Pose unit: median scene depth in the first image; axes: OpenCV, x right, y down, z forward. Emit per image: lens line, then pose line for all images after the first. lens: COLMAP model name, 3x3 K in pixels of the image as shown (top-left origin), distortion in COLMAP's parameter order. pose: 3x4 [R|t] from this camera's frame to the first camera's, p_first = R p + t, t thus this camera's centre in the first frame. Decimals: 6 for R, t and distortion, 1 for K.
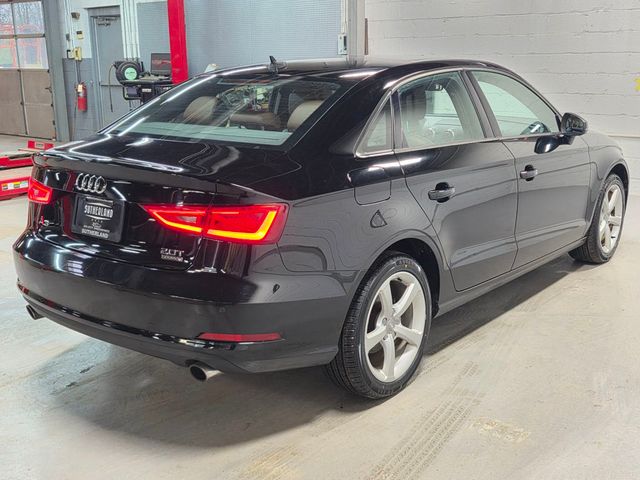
lens RADIAL K [[757.6, 0, 320.0], [0, 757.6, 240.0], [0, 0, 1]] dist [0.079494, -0.008642]
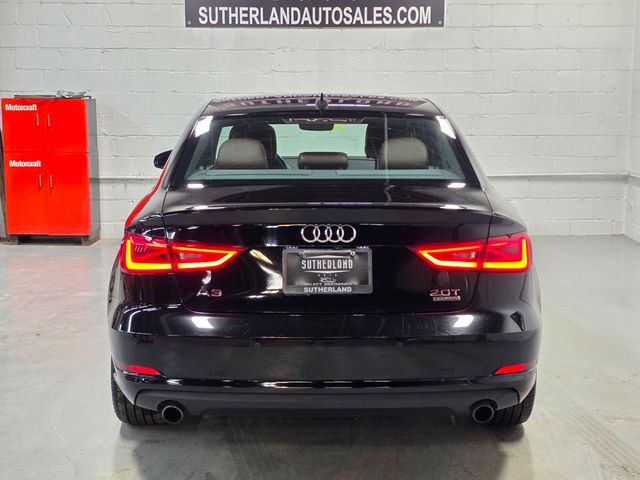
lens RADIAL K [[1013.3, 0, 305.7], [0, 1013.3, 239.5], [0, 0, 1]] dist [0.155538, -0.097010]
pose [[0.767950, -0.087527, 0.634502, -1.063418], [0.148050, 0.988049, -0.042890, -0.019657], [-0.623165, 0.126876, 0.771731, 0.101748]]
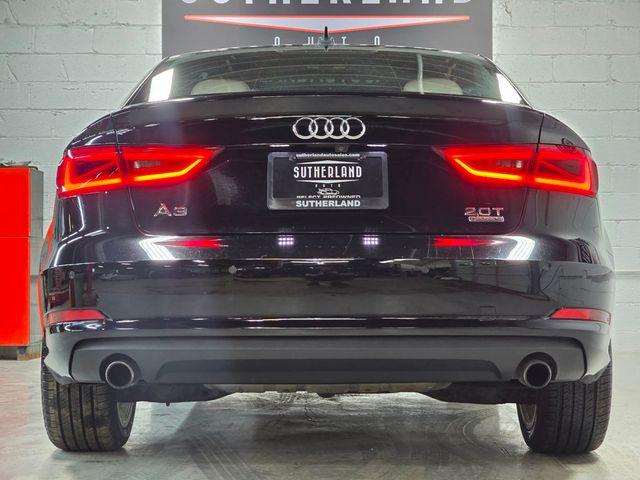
lens RADIAL K [[1353.4, 0, 320.0], [0, 1353.4, 240.0], [0, 0, 1]] dist [0.028066, -0.014148]
pose [[0.770531, 0.028242, 0.636777, -1.062199], [0.147114, 0.964166, -0.220777, 0.284779], [-0.620193, 0.263794, 0.738765, 0.138323]]
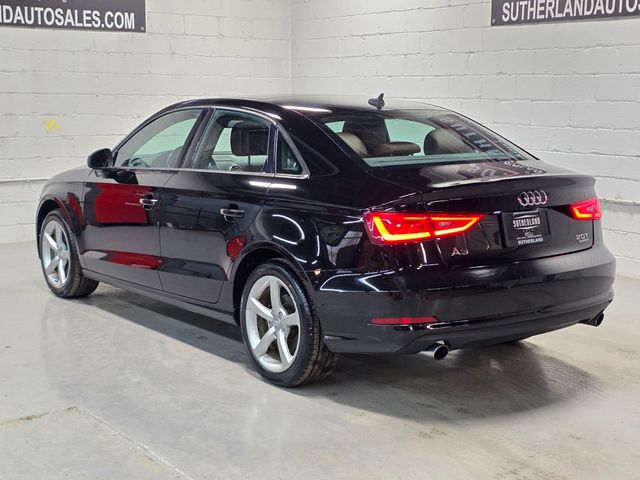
lens RADIAL K [[1028.6, 0, 320.0], [0, 1028.6, 240.0], [0, 0, 1]] dist [0.118672, -0.056612]
pose [[0.232462, -0.131989, 0.963608, -1.924393], [0.228652, 0.970398, 0.077759, -0.210232], [-0.945346, 0.202255, 0.255760, 0.905326]]
